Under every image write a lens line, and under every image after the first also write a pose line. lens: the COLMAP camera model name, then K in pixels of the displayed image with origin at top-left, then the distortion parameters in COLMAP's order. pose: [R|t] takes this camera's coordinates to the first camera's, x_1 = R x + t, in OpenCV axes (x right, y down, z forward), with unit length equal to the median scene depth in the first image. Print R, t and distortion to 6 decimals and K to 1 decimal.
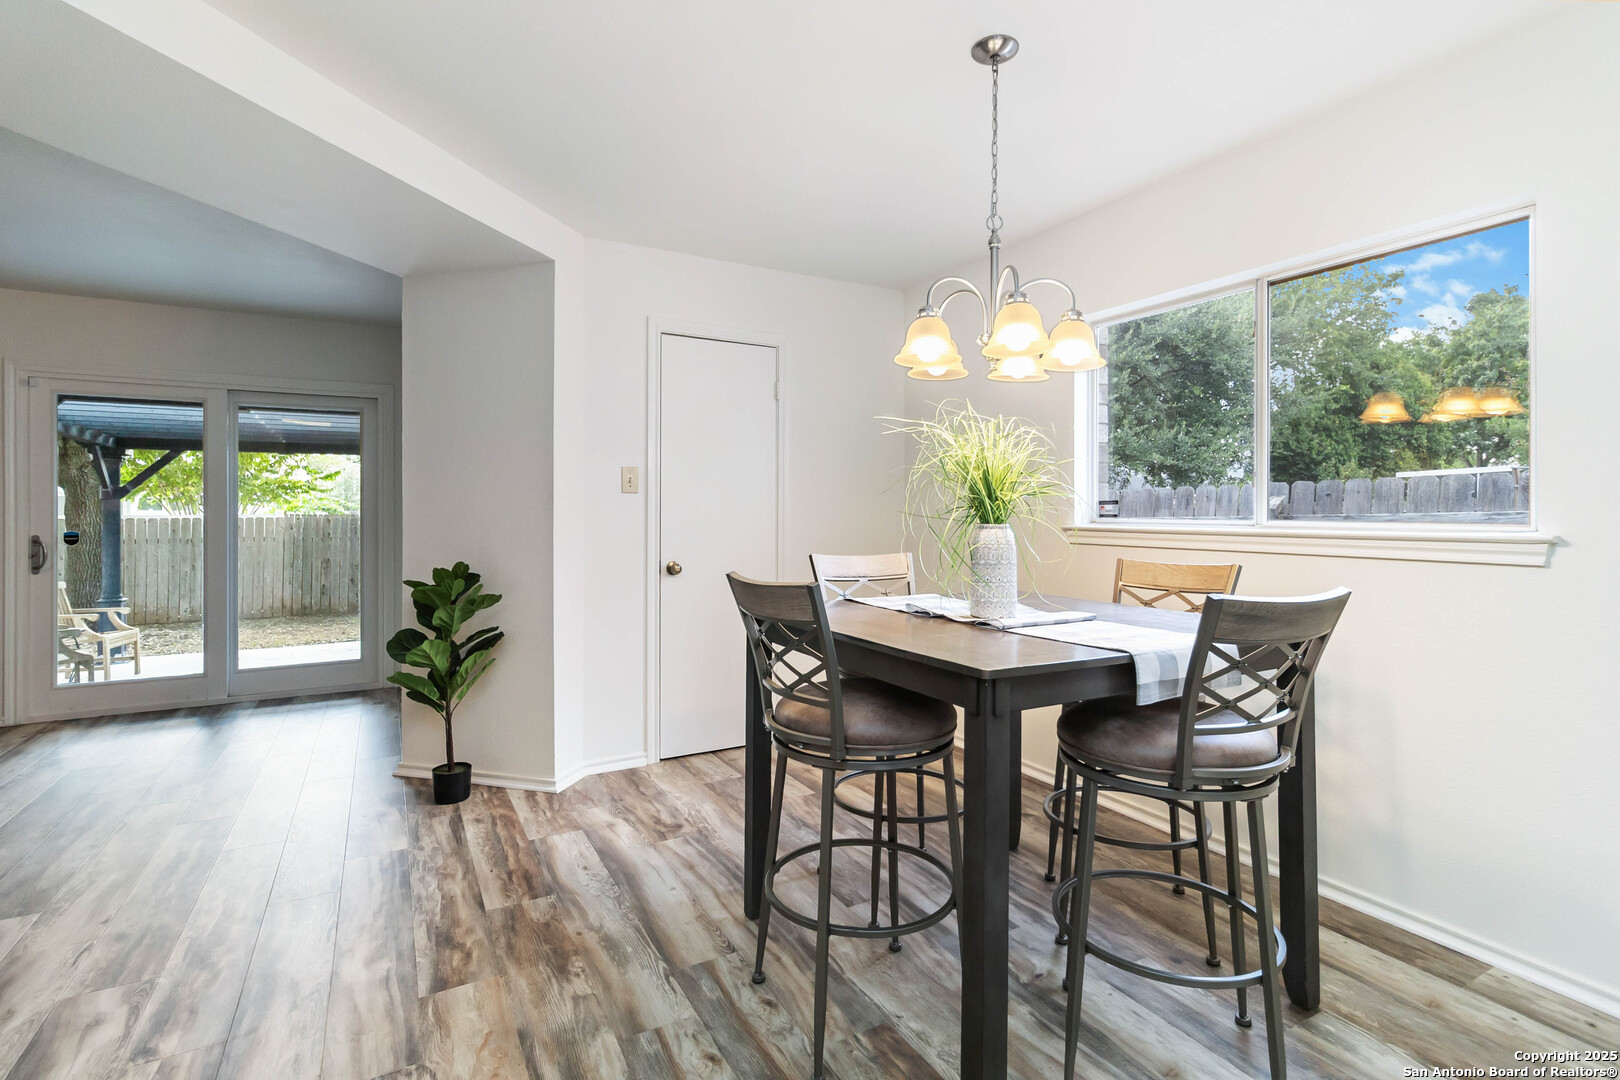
lens RADIAL K [[763.5, 0, 809.5], [0, 763.5, 511.1], [0, 0, 1]] dist [-0.001623, 0.001418]
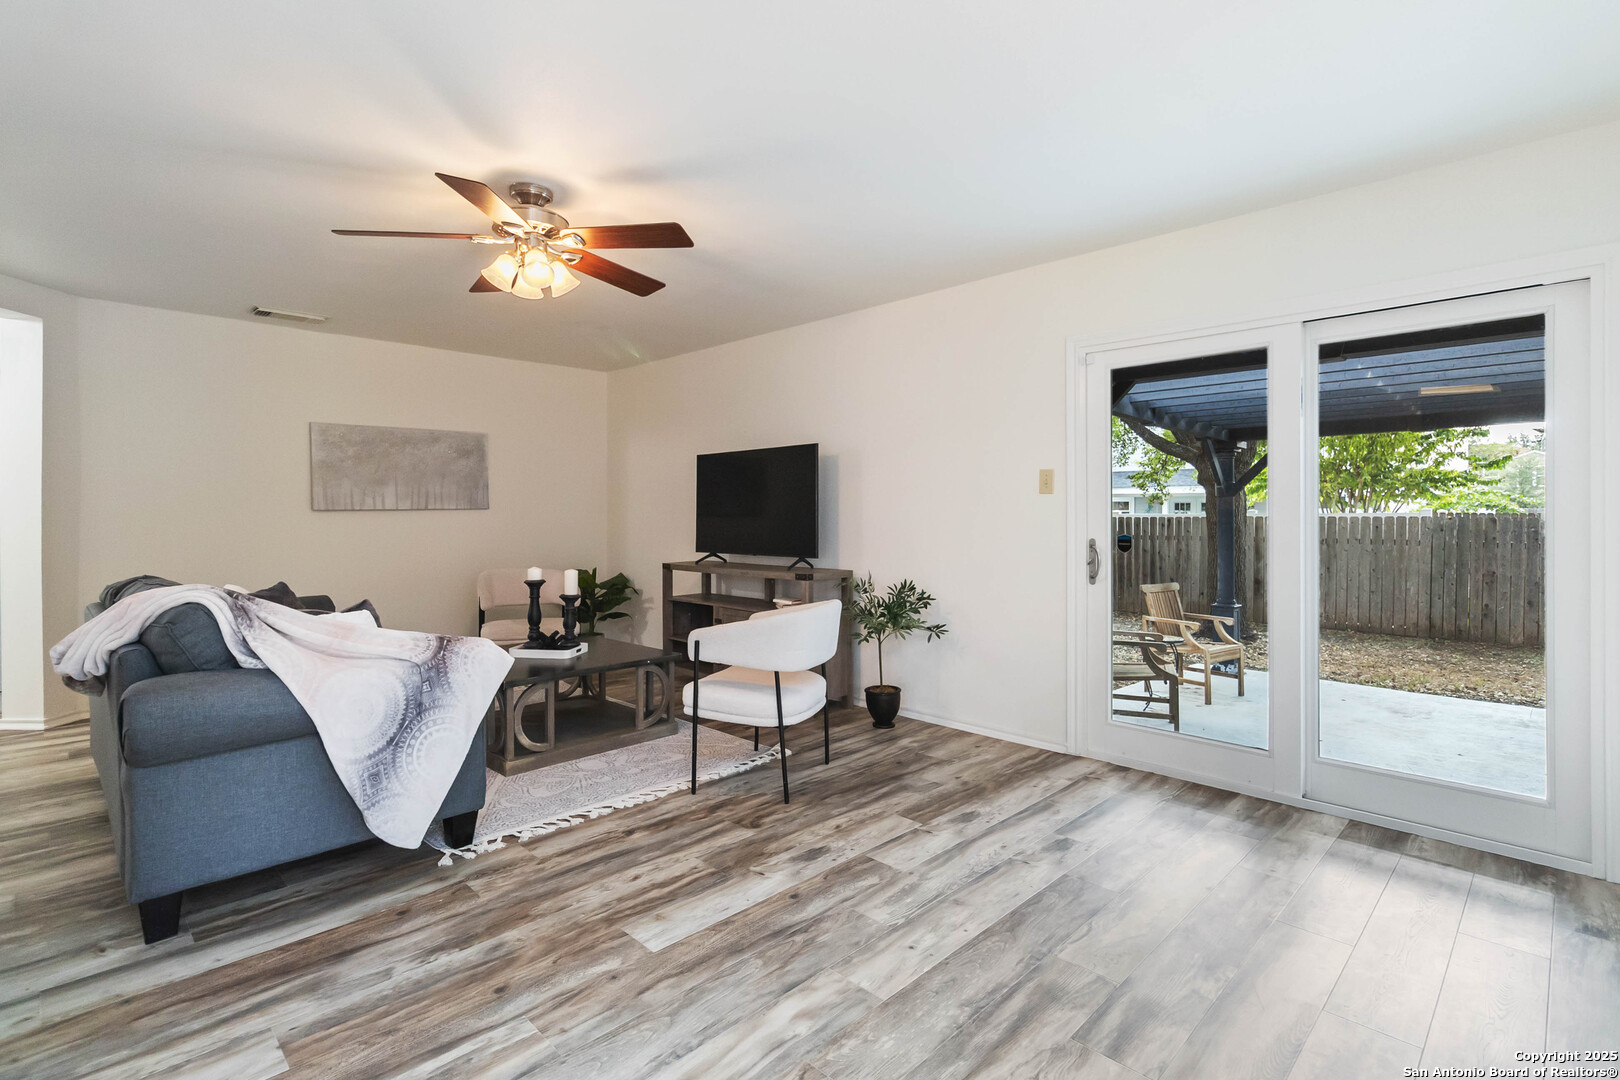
lens RADIAL K [[763.5, 0, 813.0], [0, 763.5, 509.7], [0, 0, 1]] dist [-0.001623, 0.001418]
pose [[0.272675, 0.000308, -0.962106, -0.084341], [0.001598, 0.999998, 0.000773, -0.000613], [0.962105, -0.001748, 0.272674, 0.141751]]
